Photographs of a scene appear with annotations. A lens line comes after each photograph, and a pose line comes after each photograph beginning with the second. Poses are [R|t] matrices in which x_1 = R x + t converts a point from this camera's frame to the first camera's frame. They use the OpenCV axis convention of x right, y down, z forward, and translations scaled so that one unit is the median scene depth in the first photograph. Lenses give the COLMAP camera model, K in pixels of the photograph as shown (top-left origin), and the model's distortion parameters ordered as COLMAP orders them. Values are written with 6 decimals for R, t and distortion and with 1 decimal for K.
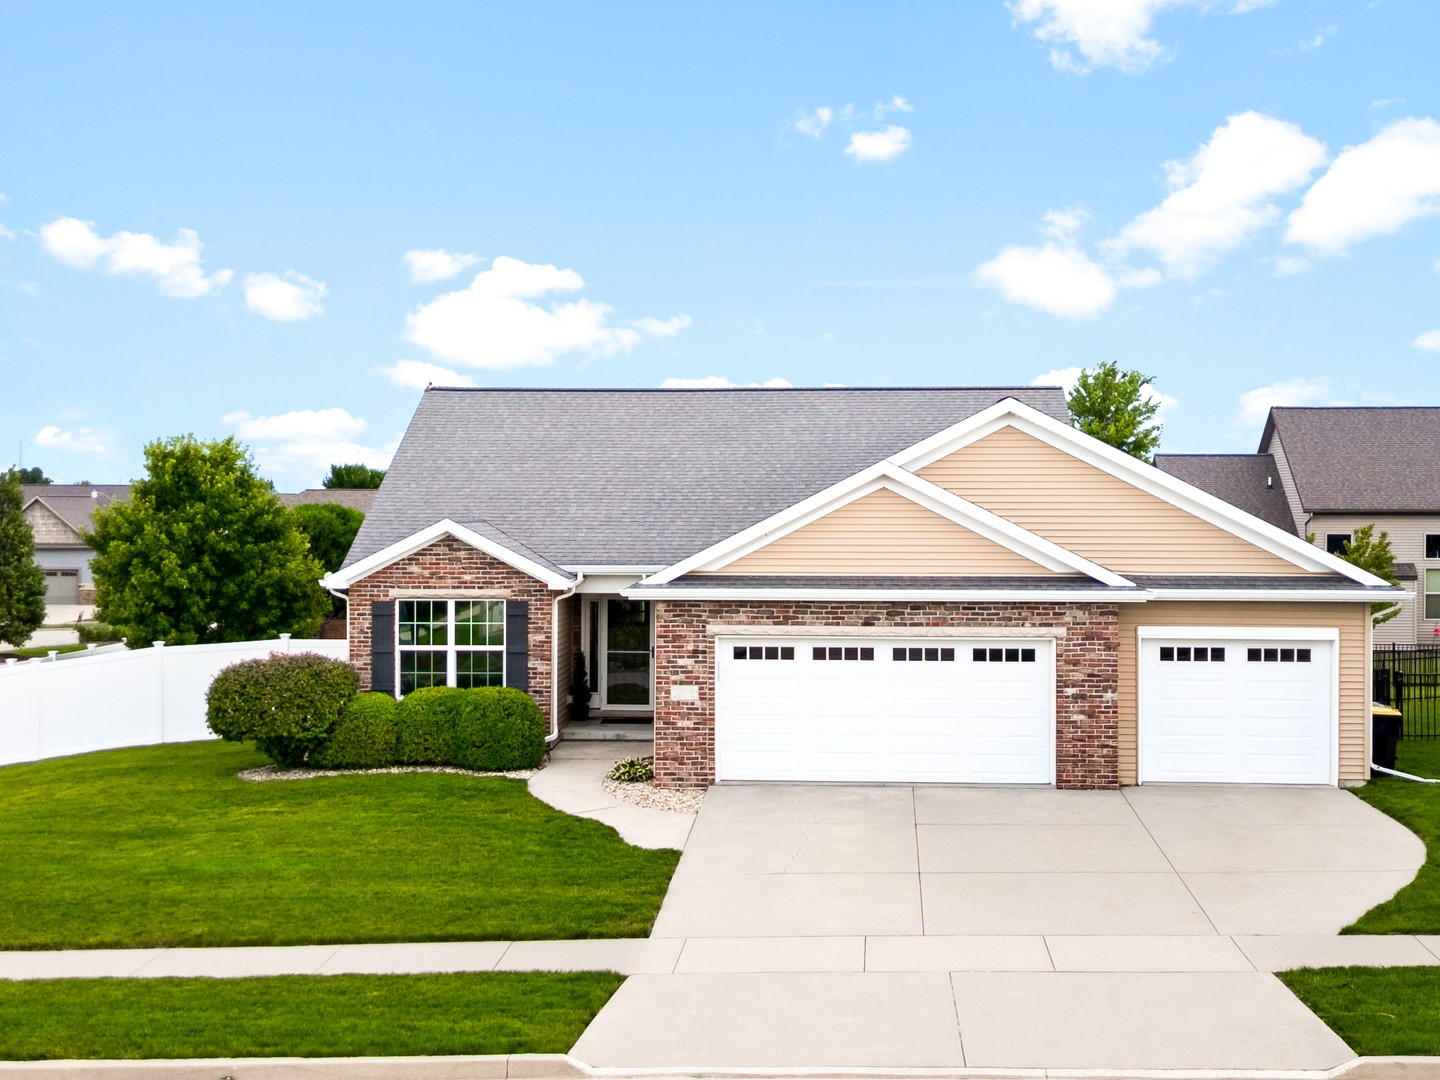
lens RADIAL K [[2103.0, 0, 720.0], [0, 2103.0, 540.0], [0, 0, 1]] dist [0.152911, -0.100090]
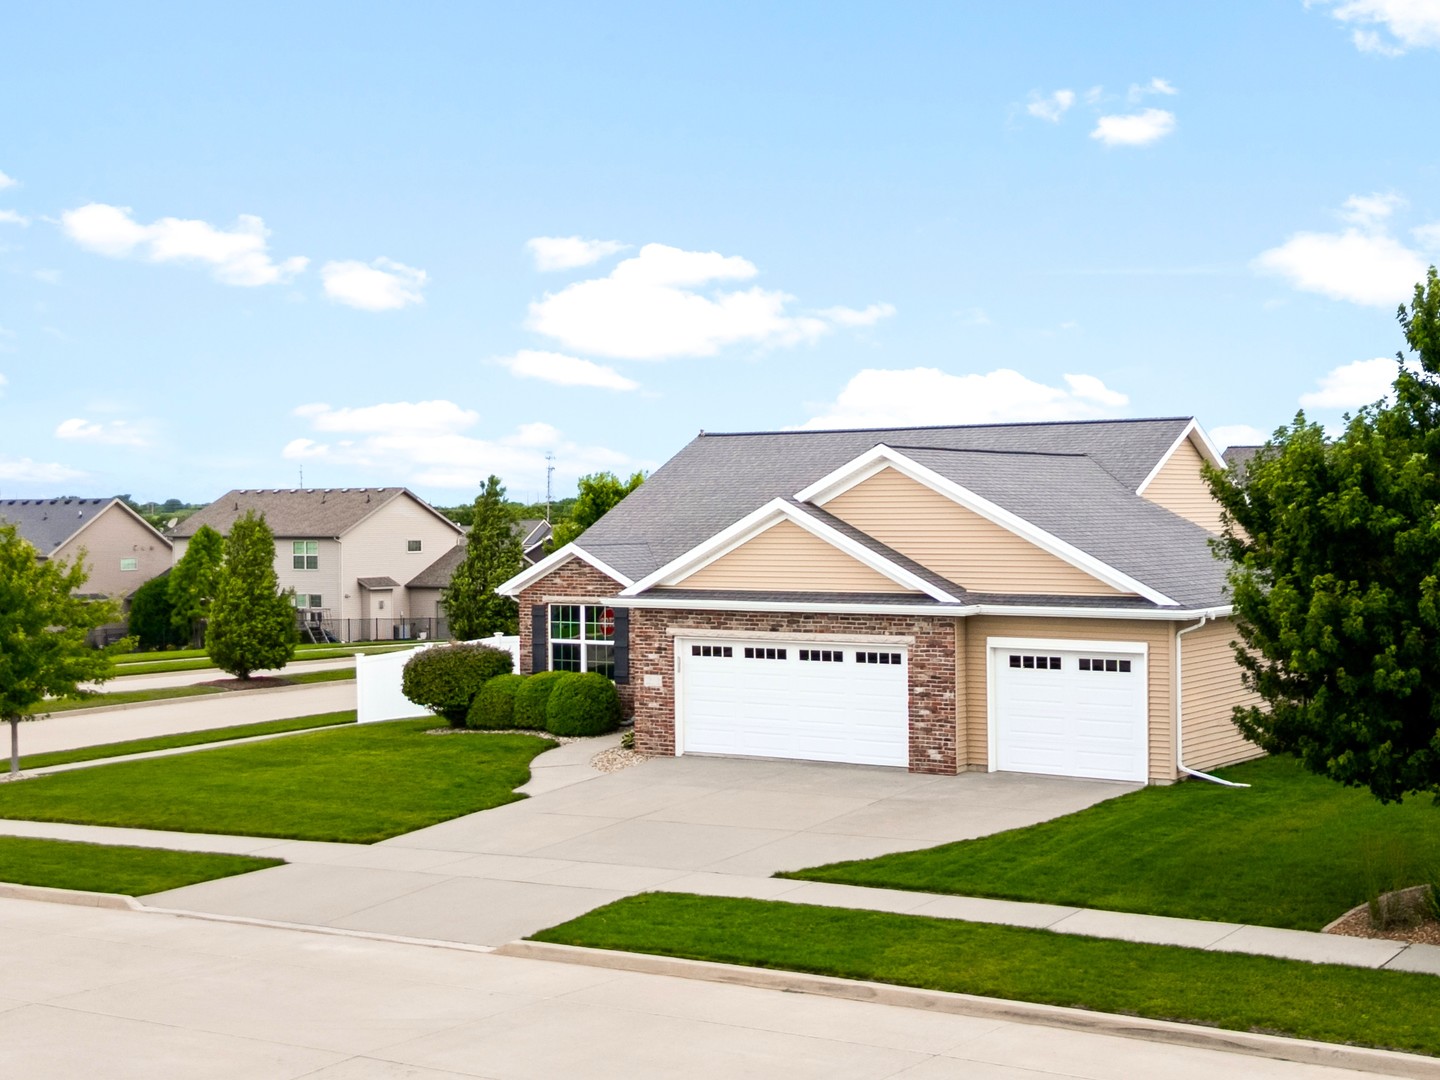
lens RADIAL K [[2103.0, 0, 720.0], [0, 2103.0, 540.0], [0, 0, 1]] dist [0.152911, -0.100090]
pose [[0.859458, 0.001004, -0.511205, 0.667764], [-0.002173, 0.999996, -0.001689, -0.010450], [0.511202, 0.002562, 0.859457, -0.074441]]
